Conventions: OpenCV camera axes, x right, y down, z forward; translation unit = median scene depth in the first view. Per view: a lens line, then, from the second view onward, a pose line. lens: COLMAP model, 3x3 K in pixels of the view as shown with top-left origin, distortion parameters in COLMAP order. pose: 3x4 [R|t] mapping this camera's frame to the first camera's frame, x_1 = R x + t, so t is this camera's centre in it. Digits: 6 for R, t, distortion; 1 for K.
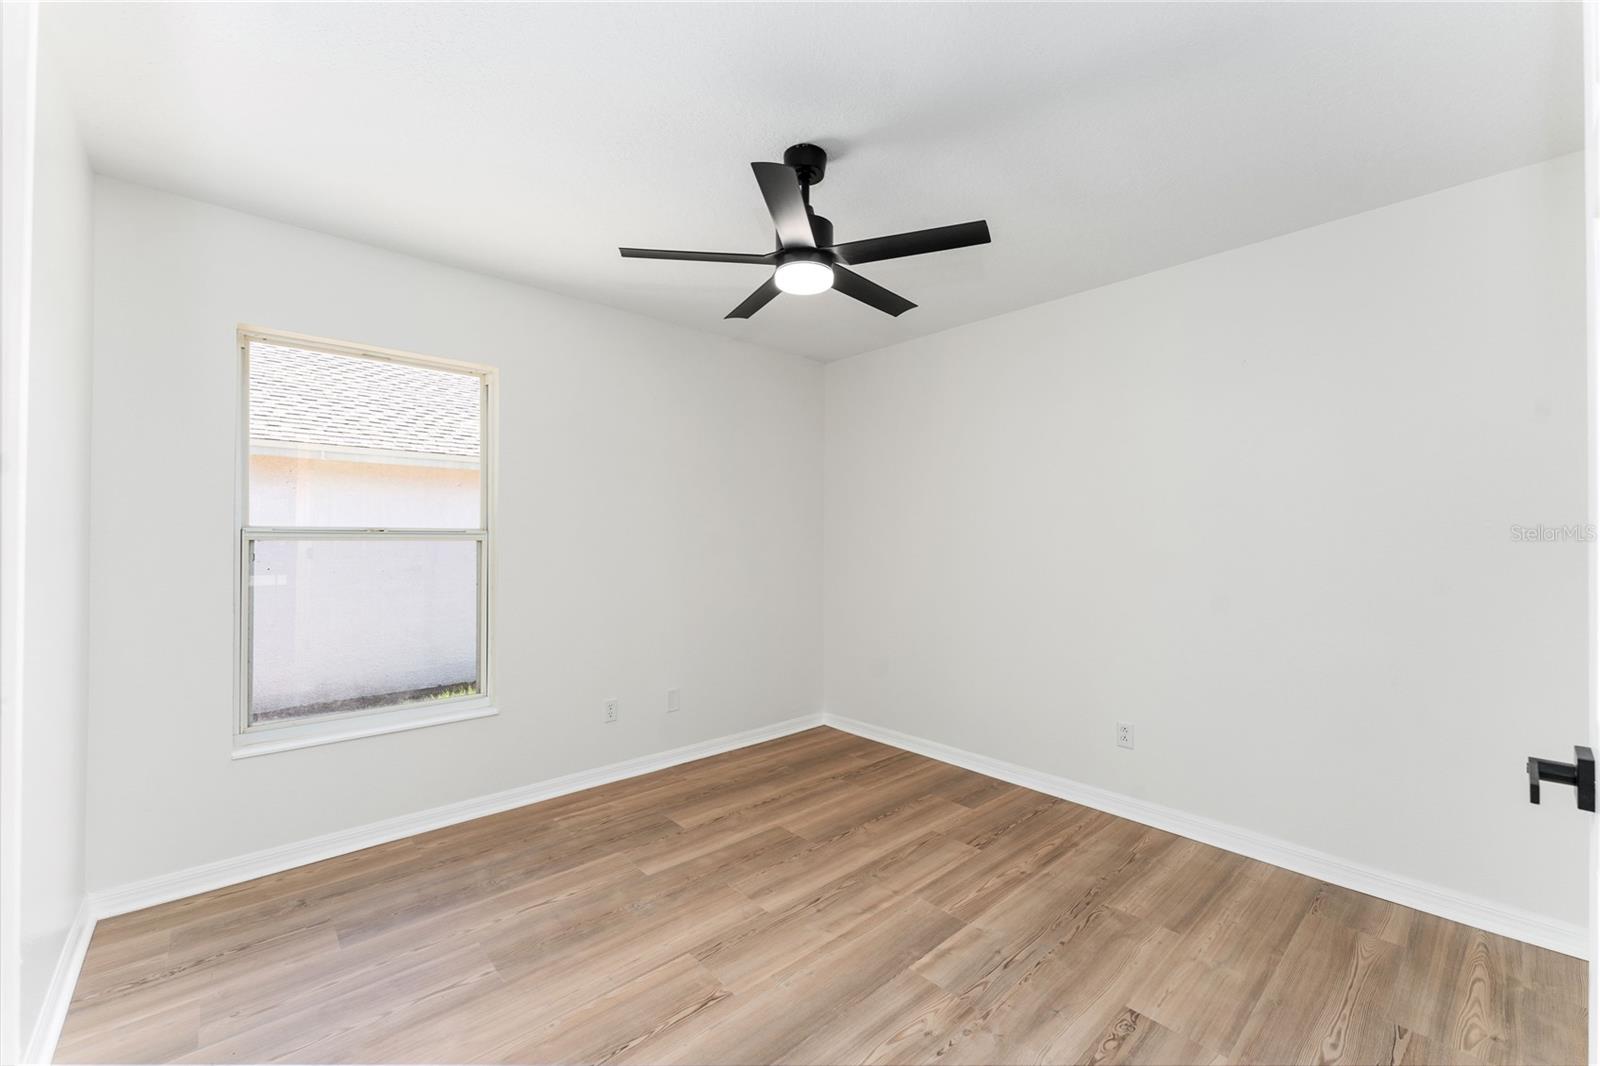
lens RADIAL K [[640.3, 0, 802.6], [0, 640.3, 539.2], [0, 0, 1]] dist [-0.002485, 0.000777]
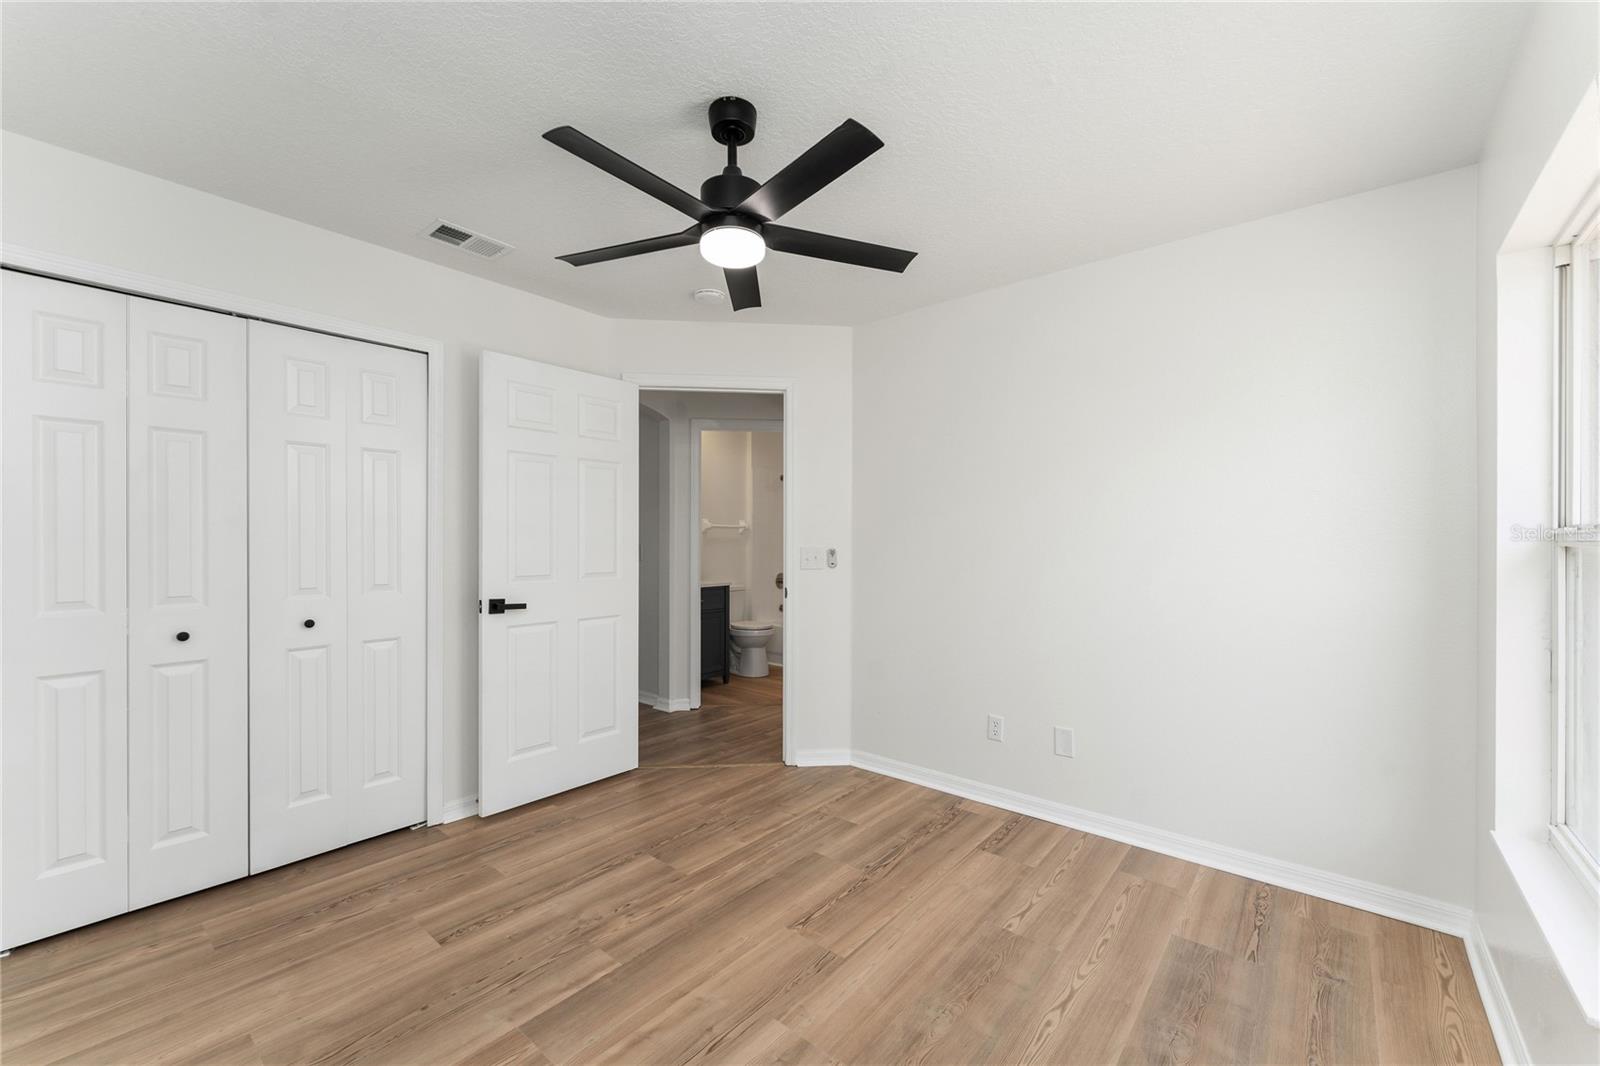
lens RADIAL K [[640.3, 0, 801.2], [0, 640.3, 537.0], [0, 0, 1]] dist [-0.002485, 0.000777]
pose [[-0.990209, -0.009198, -0.139292, 0.032951], [-0.008348, 0.999943, -0.006682, 0.002778], [0.139345, -0.005453, -0.990229, 2.004304]]
